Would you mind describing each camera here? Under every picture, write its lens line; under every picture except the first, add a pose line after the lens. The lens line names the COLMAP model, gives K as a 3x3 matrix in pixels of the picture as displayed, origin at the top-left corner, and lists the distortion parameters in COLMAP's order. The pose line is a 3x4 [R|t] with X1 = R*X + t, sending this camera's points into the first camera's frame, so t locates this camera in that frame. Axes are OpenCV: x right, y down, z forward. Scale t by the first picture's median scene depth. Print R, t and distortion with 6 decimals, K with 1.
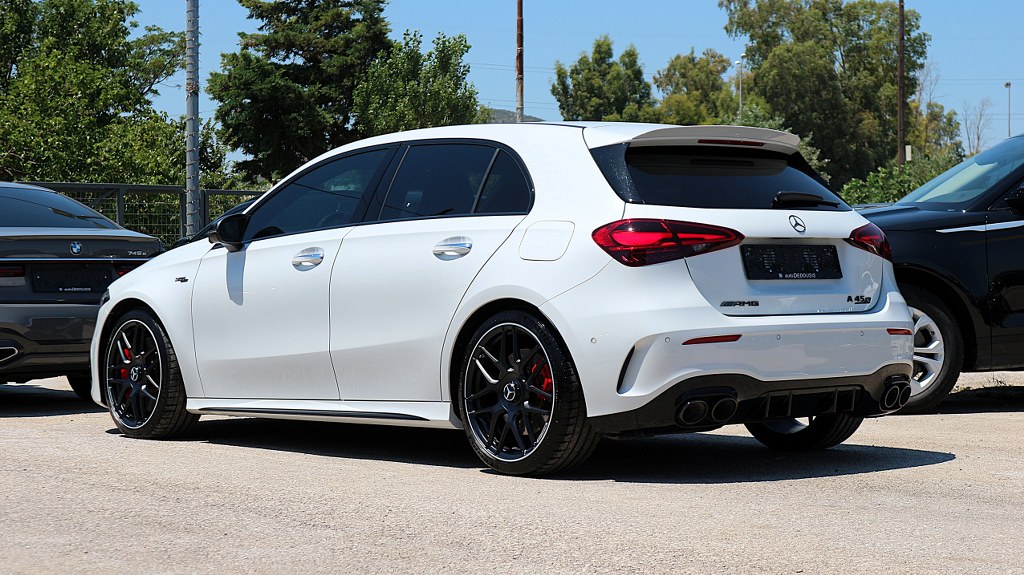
lens RADIAL K [[1995.9, 0, 512.0], [0, 1995.9, 287.5], [0, 0, 1]] dist [-0.180901, -0.174912]
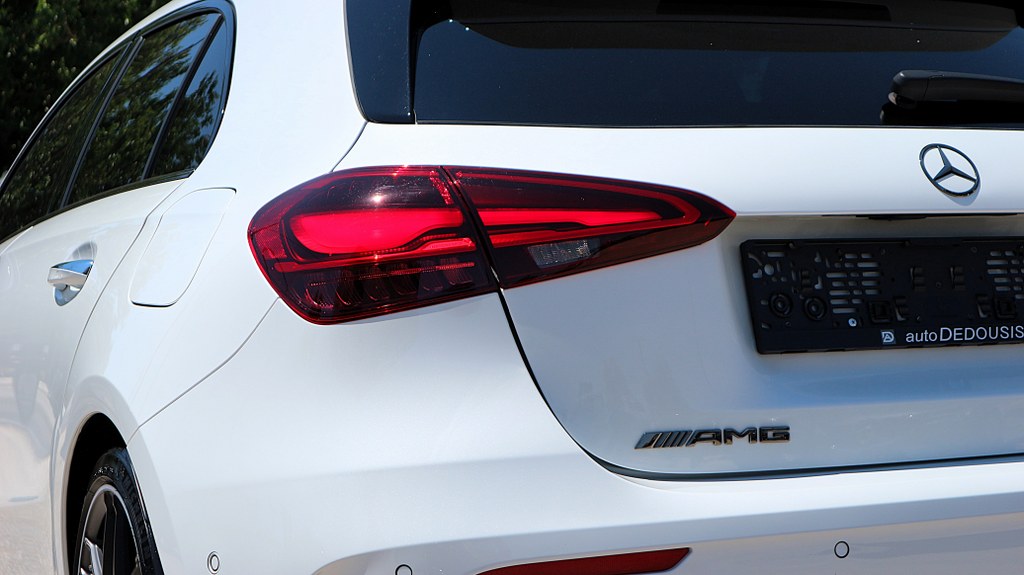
lens RADIAL K [[1995.9, 0, 512.0], [0, 1995.9, 287.5], [0, 0, 1]] dist [-0.180901, -0.174912]
pose [[0.953663, -0.021072, -0.300139, 0.174374], [0.019104, 0.999772, -0.009489, -0.012063], [0.300271, 0.003315, 0.953848, 0.695214]]
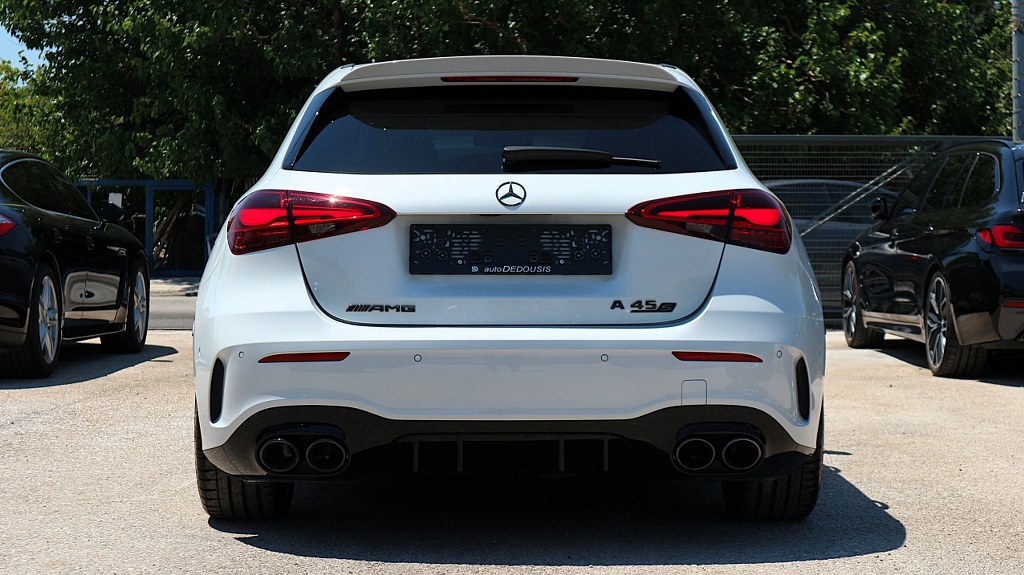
lens RADIAL K [[1995.9, 0, 512.0], [0, 1995.9, 287.5], [0, 0, 1]] dist [-0.180901, -0.174912]
pose [[0.769335, 0.026551, -0.638294, 0.597799], [-0.010293, 0.999521, 0.029171, -0.020272], [0.638763, -0.015872, 0.769240, 0.477709]]
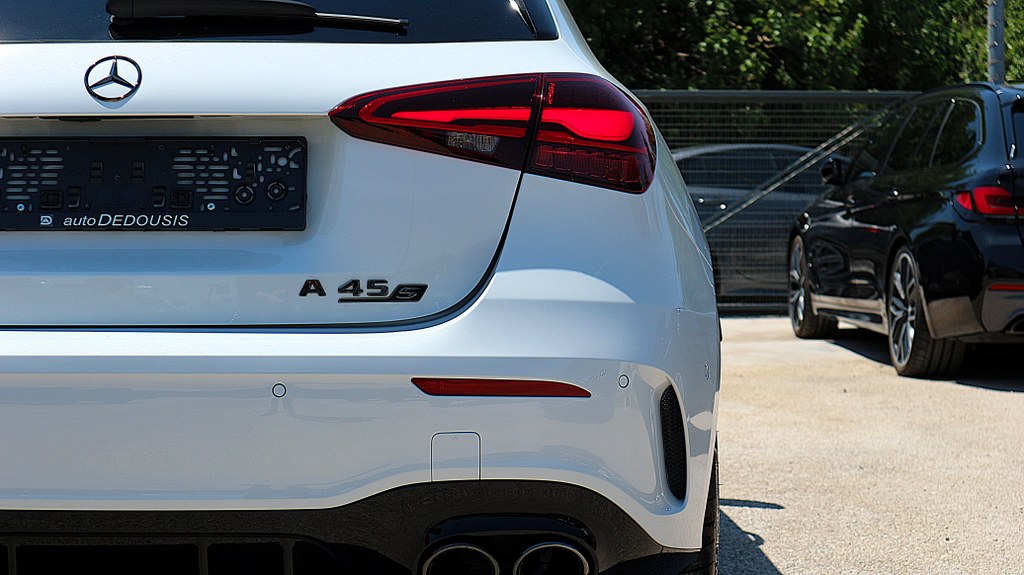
lens RADIAL K [[1995.9, 0, 512.0], [0, 1995.9, 287.5], [0, 0, 1]] dist [-0.180901, -0.174912]
pose [[0.782462, 0.031661, -0.621893, 0.435475], [-0.010498, 0.999235, 0.037663, -0.008370], [0.622610, -0.022941, 0.782196, 0.777361]]
